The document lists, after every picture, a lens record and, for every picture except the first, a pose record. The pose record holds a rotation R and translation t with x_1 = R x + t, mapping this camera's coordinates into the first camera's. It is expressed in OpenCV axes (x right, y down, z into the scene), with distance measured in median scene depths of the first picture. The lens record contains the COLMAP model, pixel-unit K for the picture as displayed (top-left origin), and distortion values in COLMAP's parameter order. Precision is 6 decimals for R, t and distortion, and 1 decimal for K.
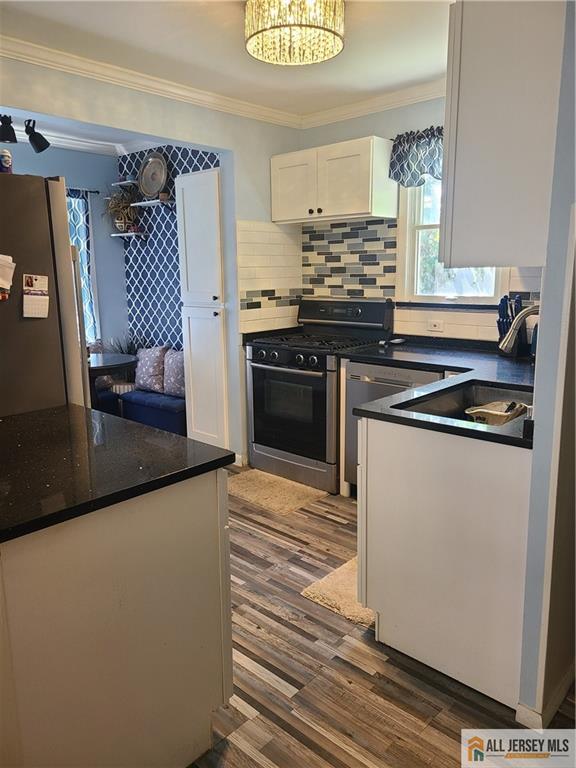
lens RADIAL K [[582.6, 0, 285.6], [0, 582.6, 374.6], [0, 0, 1]] dist [0.036023, -0.005390]
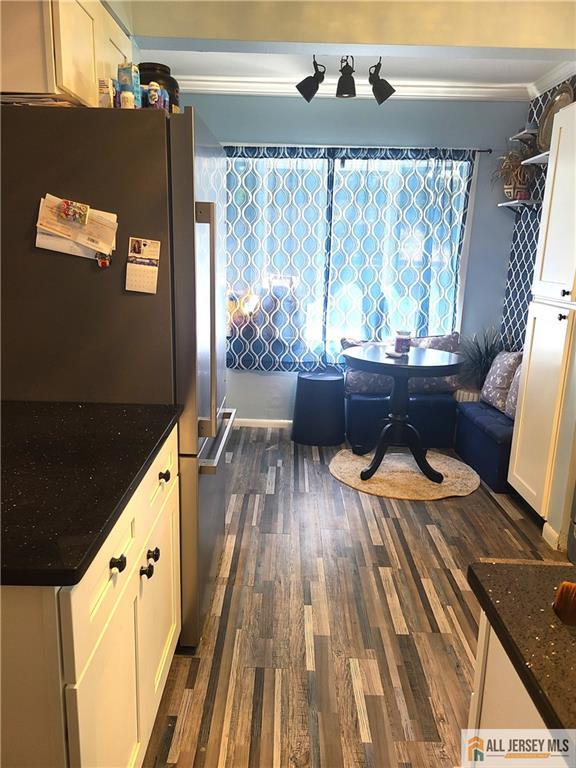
lens RADIAL K [[576.3, 0, 288.0], [0, 576.3, 384.0], [0, 0, 1]] dist [0.063753, -0.047603]
pose [[0.664496, 0.199391, -0.720200, 0.170588], [-0.169219, 0.978861, 0.114873, -0.054424], [0.727881, 0.045539, 0.684190, 0.332389]]
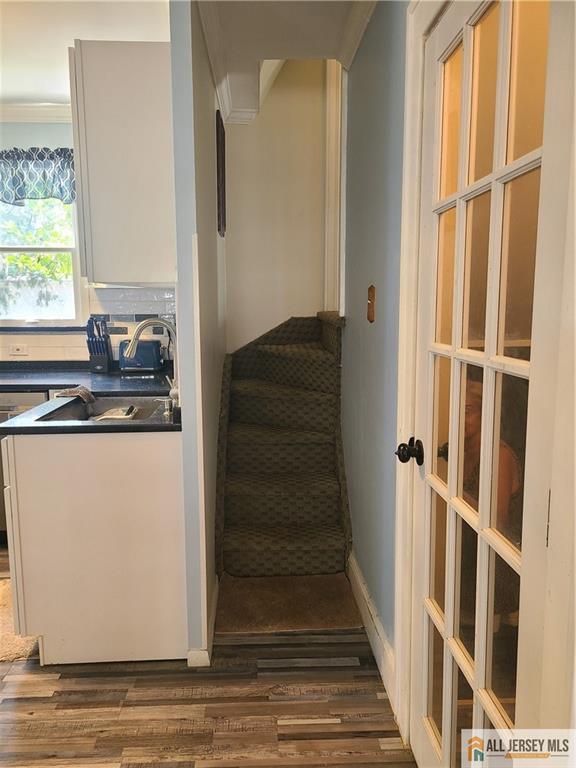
lens RADIAL K [[576.3, 0, 288.0], [0, 576.3, 384.0], [0, 0, 1]] dist [0.063753, -0.047603]
pose [[0.691765, -0.088525, 0.716676, -0.133395], [0.123829, 0.992299, 0.003046, 0.025954], [-0.711426, 0.086638, 0.697400, 0.000787]]
